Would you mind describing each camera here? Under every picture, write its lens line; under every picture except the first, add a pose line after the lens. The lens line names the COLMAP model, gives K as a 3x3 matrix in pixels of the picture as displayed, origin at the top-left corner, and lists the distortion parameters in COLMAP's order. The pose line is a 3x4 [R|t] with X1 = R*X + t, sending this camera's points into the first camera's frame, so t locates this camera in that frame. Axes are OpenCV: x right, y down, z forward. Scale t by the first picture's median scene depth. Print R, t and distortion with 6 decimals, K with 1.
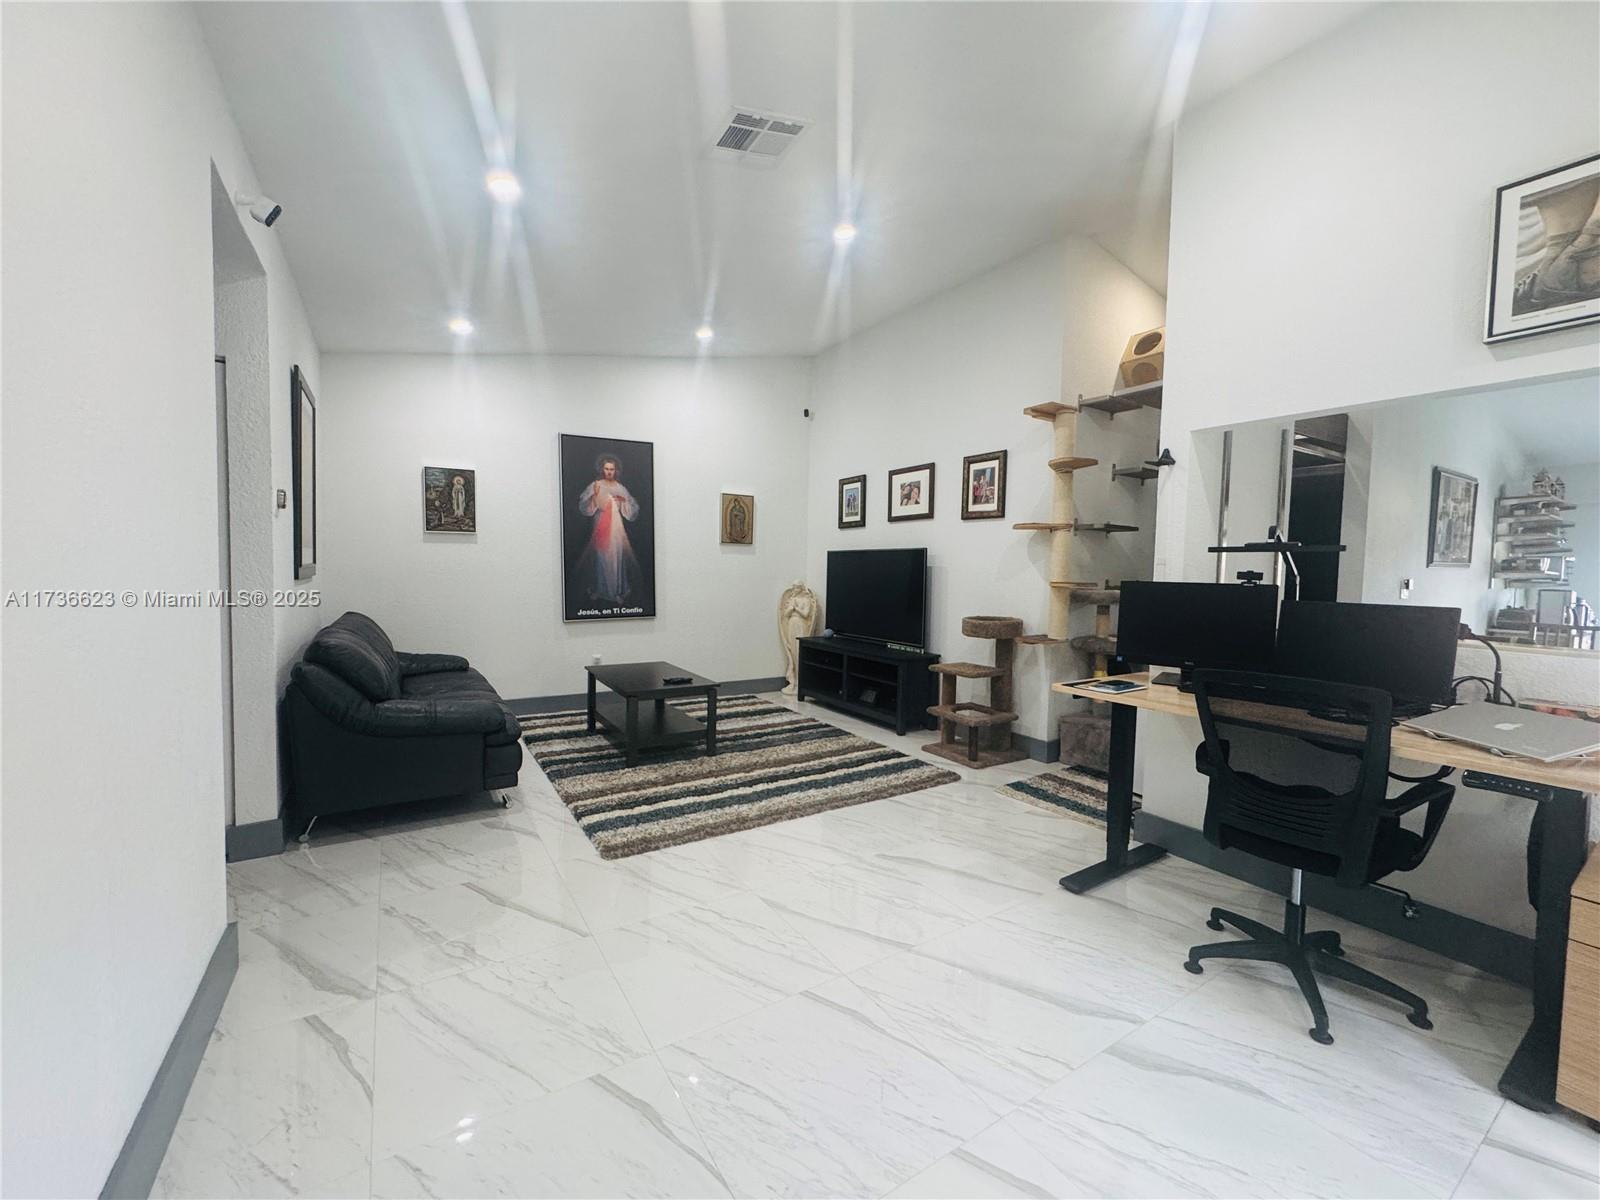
lens RADIAL K [[639.9, 0, 807.6], [0, 639.9, 596.1], [0, 0, 1]] dist [-0.000710, 0.000268]
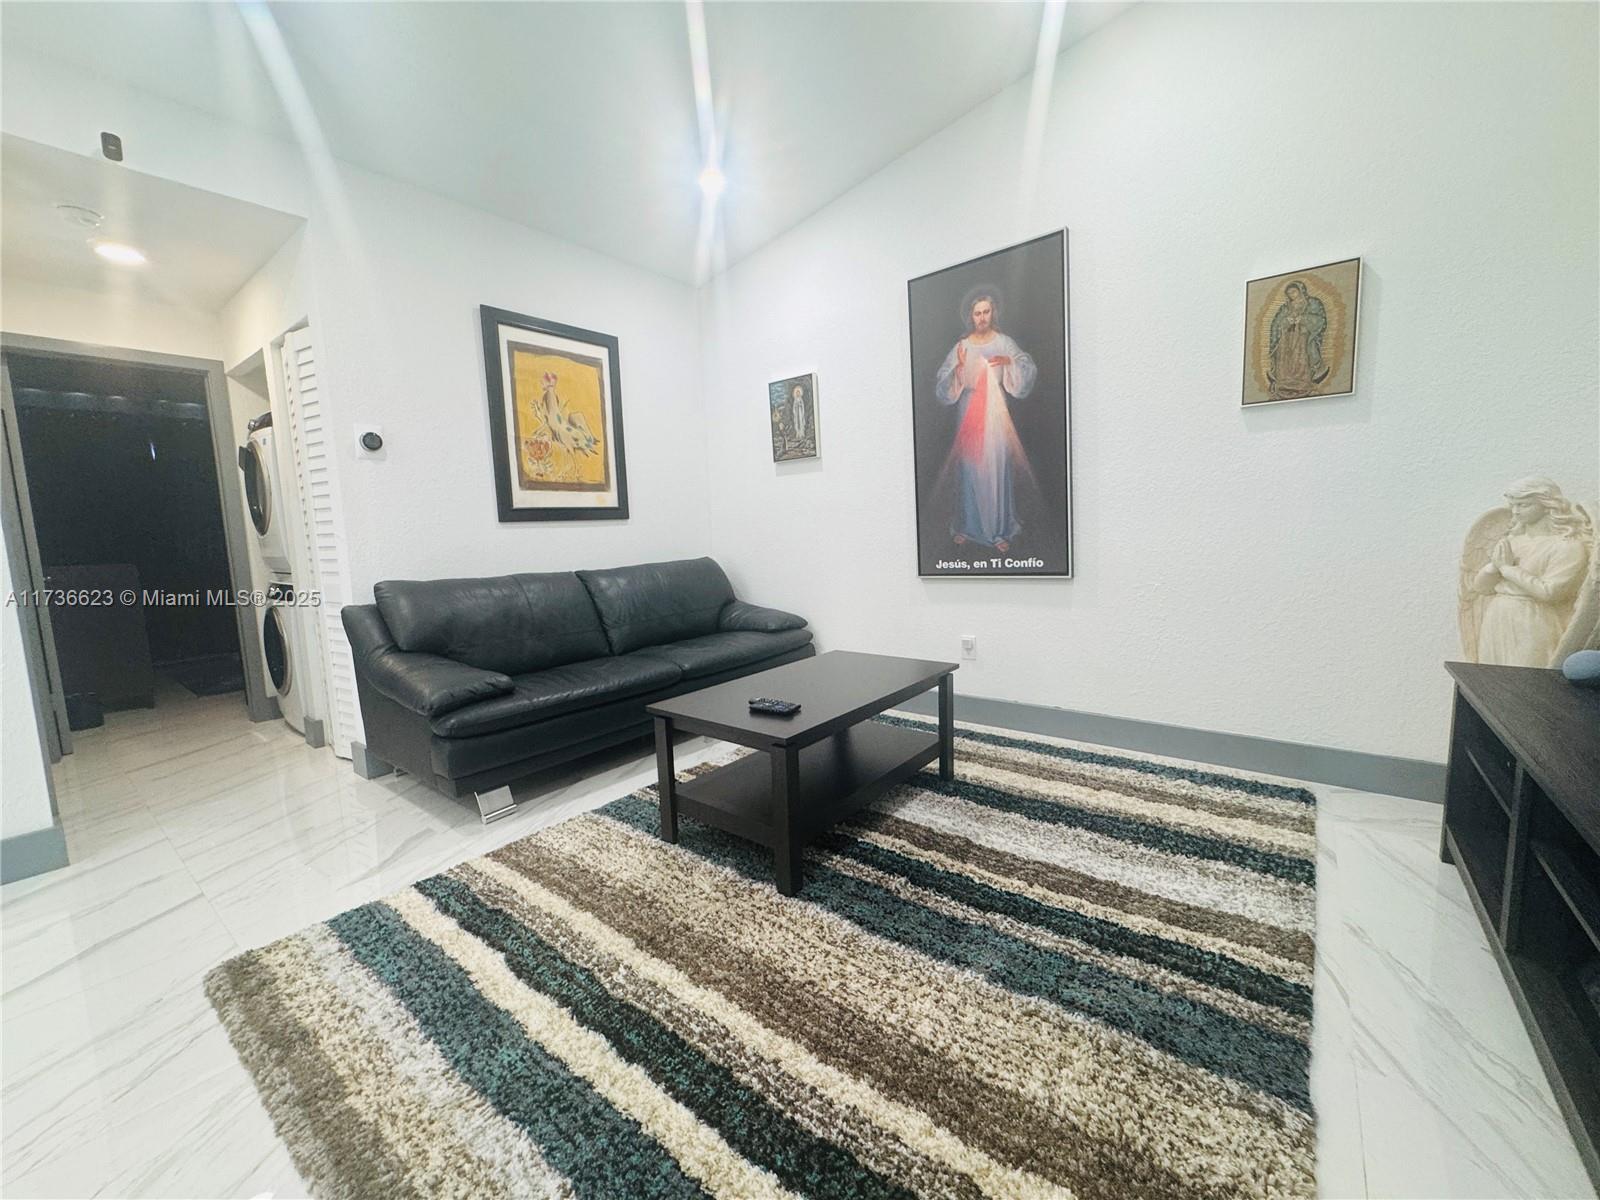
lens RADIAL K [[639.9, 0, 802.7], [0, 639.9, 600.0], [0, 0, 1]] dist [-0.000710, 0.000268]
pose [[0.325827, 0.075741, -0.942390, 0.216673], [-0.000572, 0.996801, 0.079916, 0.011492], [0.945429, -0.025500, 0.324829, 0.744828]]
